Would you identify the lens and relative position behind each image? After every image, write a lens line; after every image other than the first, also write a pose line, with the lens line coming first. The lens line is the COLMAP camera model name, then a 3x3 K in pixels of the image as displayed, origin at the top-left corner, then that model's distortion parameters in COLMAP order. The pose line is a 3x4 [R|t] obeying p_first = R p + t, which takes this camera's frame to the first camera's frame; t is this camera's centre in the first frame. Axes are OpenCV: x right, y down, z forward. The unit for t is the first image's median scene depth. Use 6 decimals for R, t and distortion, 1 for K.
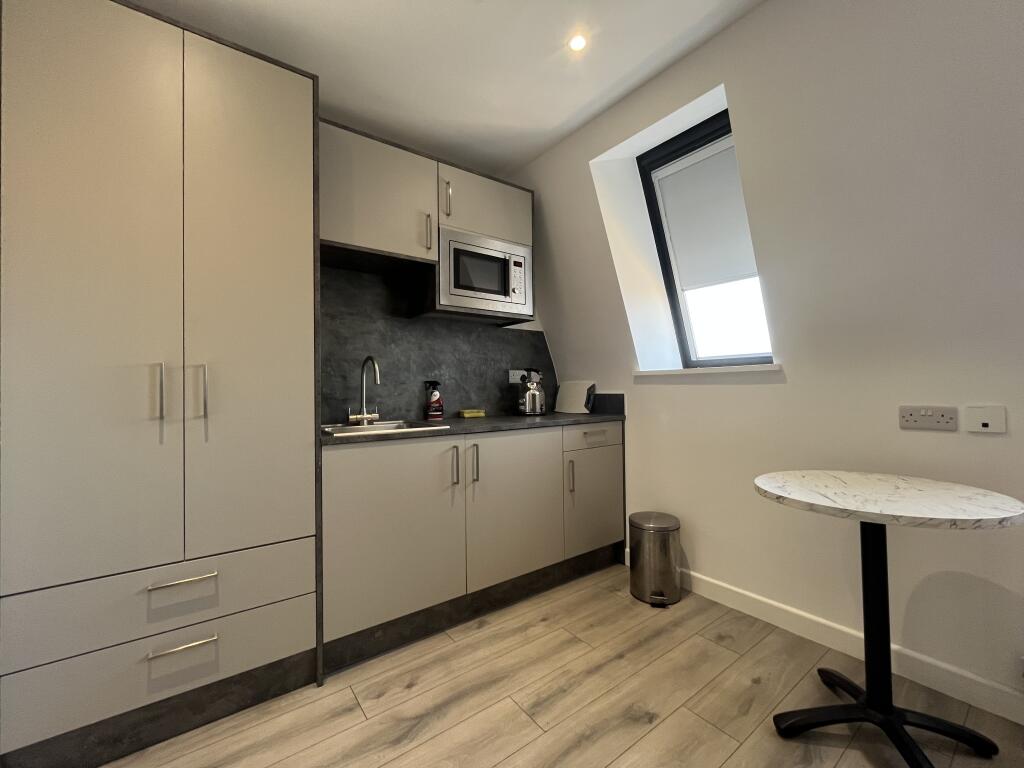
lens RADIAL K [[420.5, 0, 510.6], [0, 420.5, 385.3], [0, 0, 1]] dist [-0.000262, 0.000060]
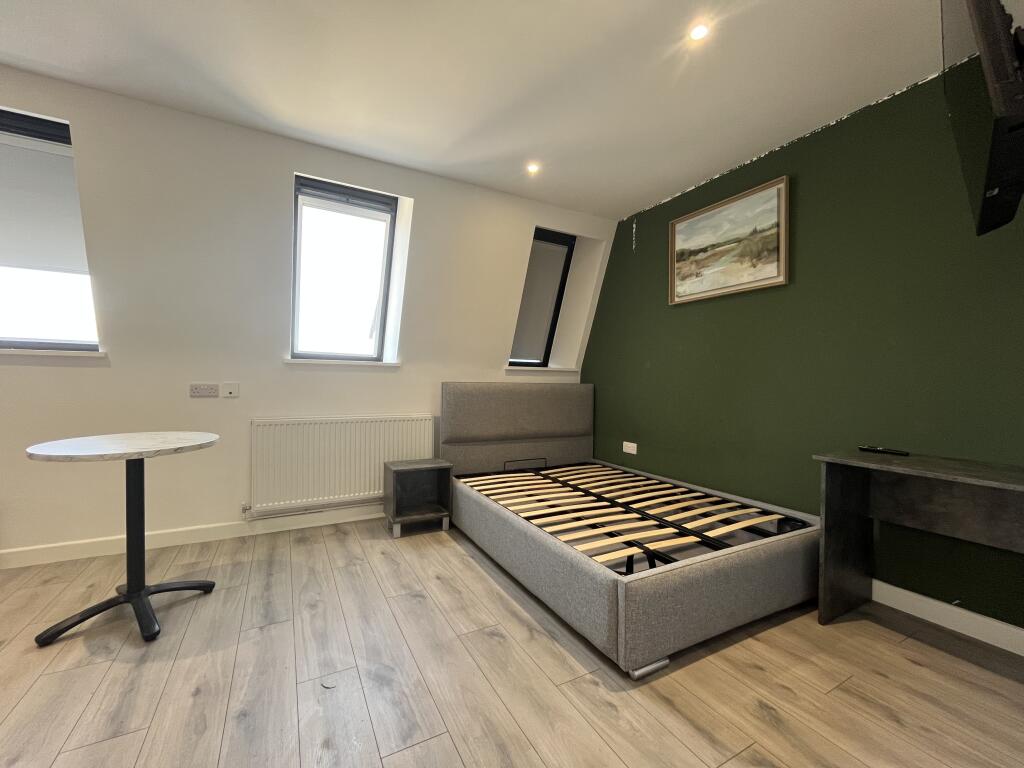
lens RADIAL K [[420.5, 0, 510.6], [0, 420.5, 385.3], [0, 0, 1]] dist [-0.000262, 0.000060]
pose [[0.134912, 0.004189, 0.990849, -0.383549], [-0.025552, 0.999673, -0.000748, 0.016364], [-0.990528, -0.025217, 0.134975, -0.335175]]
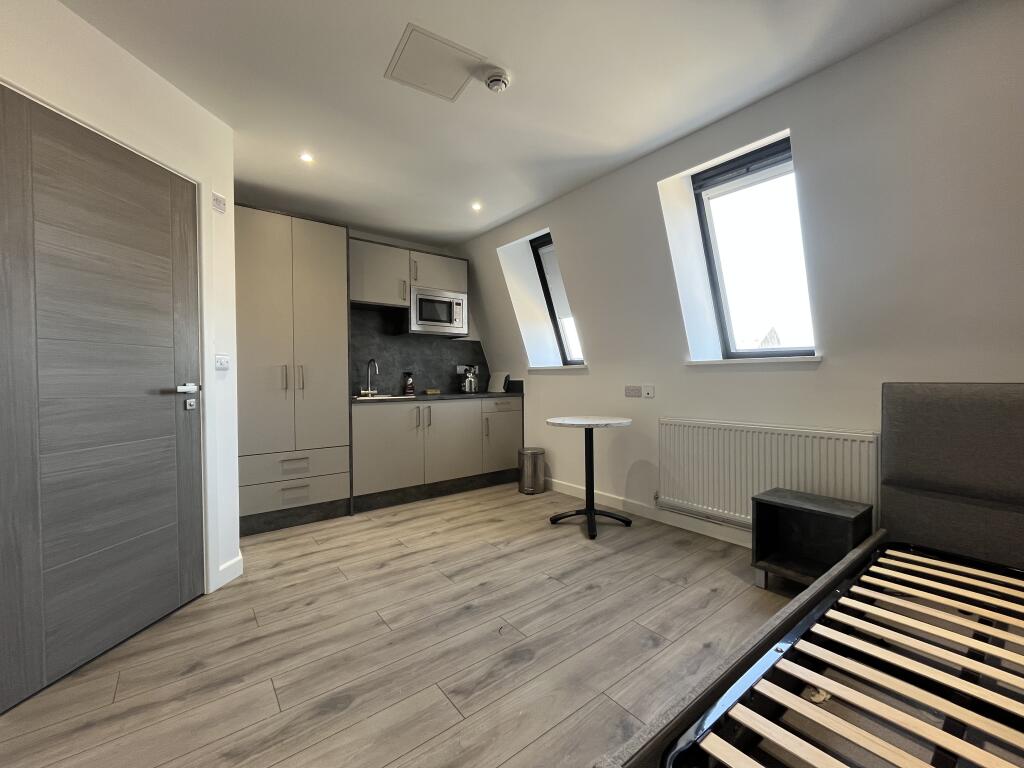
lens RADIAL K [[420.5, 0, 510.6], [0, 420.5, 385.3], [0, 0, 1]] dist [-0.000262, 0.000060]
pose [[0.999635, 0.004031, 0.026716, 0.194574], [-0.004715, 0.999662, 0.025564, -0.003088], [-0.026604, -0.025680, 0.999316, -0.756424]]
